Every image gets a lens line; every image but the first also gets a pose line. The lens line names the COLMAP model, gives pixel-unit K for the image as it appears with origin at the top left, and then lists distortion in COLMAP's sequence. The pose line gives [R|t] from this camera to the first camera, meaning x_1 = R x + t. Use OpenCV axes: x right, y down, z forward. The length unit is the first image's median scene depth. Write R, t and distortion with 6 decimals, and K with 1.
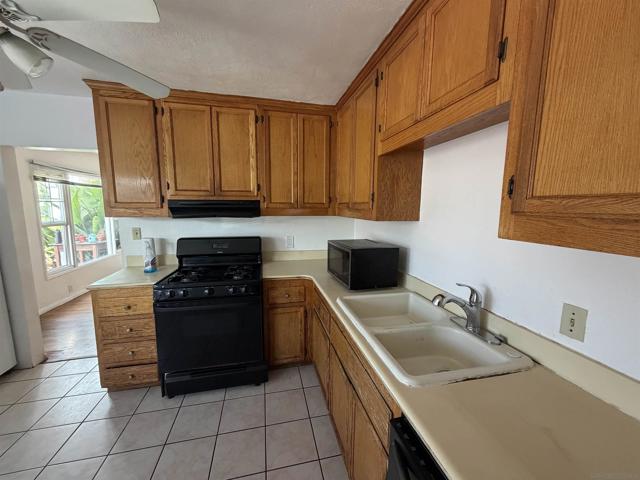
lens RADIAL K [[253.2, 0, 321.0], [0, 253.2, 239.8], [0, 0, 1]] dist [-0.000643, 0.000079]
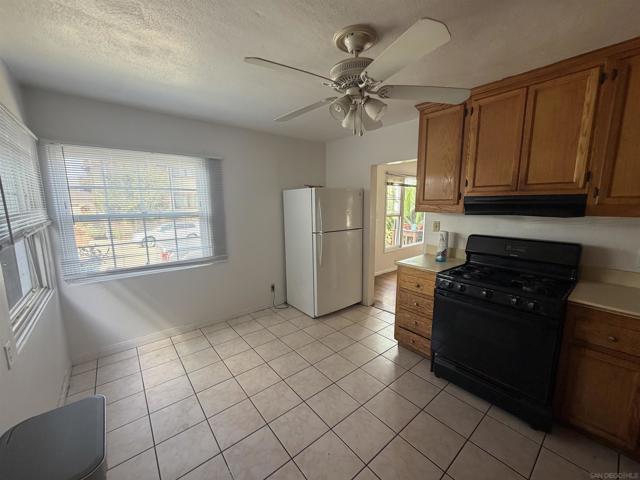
lens RADIAL K [[253.2, 0, 323.9], [0, 253.2, 239.8], [0, 0, 1]] dist [-0.000643, 0.000079]
pose [[0.451219, 0.126567, -0.883392, 0.077886], [-0.110048, 0.990228, 0.085664, -0.007480], [0.885602, 0.058562, 0.460738, 0.017192]]
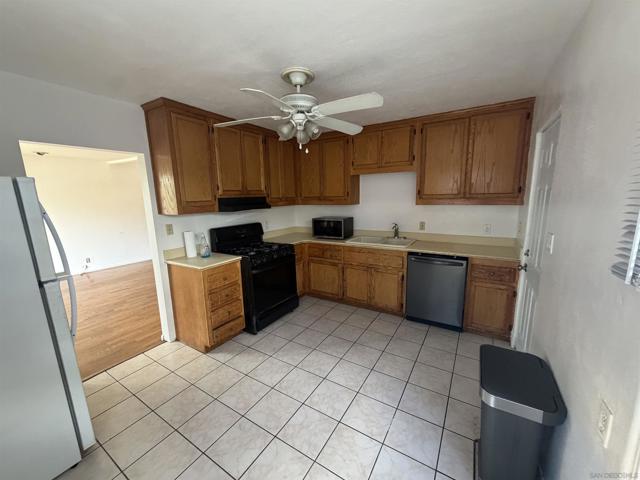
lens RADIAL K [[253.2, 0, 318.3], [0, 253.2, 240.6], [0, 0, 1]] dist [-0.000643, 0.000079]
pose [[0.714413, -0.148152, 0.683860, -1.162526], [0.120221, 0.988784, 0.088620, 0.003272], [-0.689319, 0.018903, 0.724211, -0.293327]]
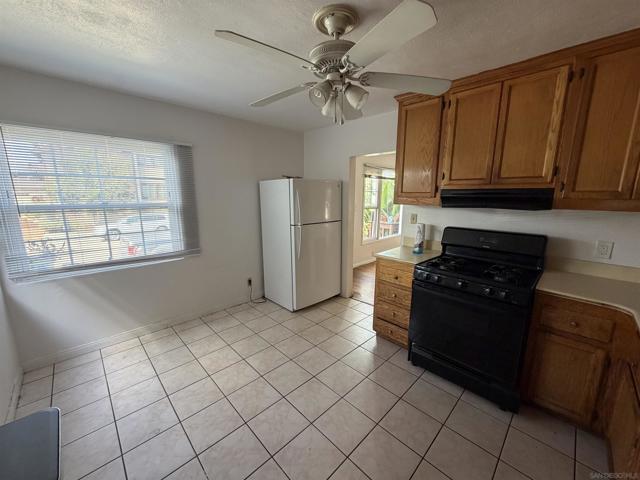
lens RADIAL K [[253.2, 0, 323.4], [0, 253.2, 239.7], [0, 0, 1]] dist [-0.000643, 0.000079]
pose [[0.526732, 0.150366, -0.836626, 0.053997], [-0.114018, 0.987834, 0.105758, -0.006087], [0.842350, 0.039684, 0.537468, 0.022315]]
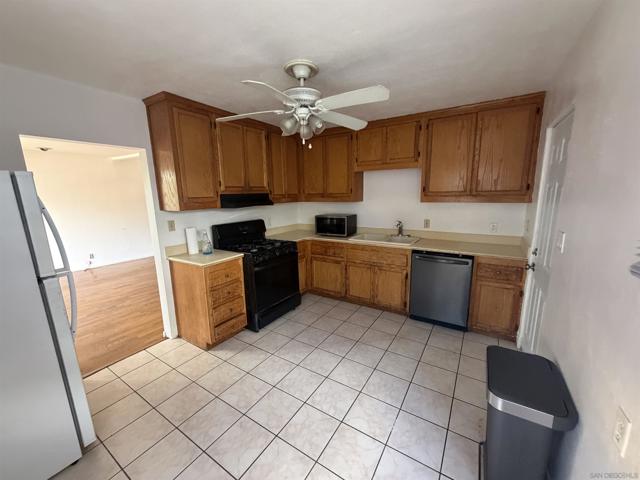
lens RADIAL K [[253.2, 0, 318.3], [0, 253.2, 240.8], [0, 0, 1]] dist [-0.000643, 0.000079]
pose [[0.722246, -0.150651, 0.675029, -1.152085], [0.114943, 0.988562, 0.097642, 0.005717], [-0.682018, 0.007068, 0.731301, -0.280168]]
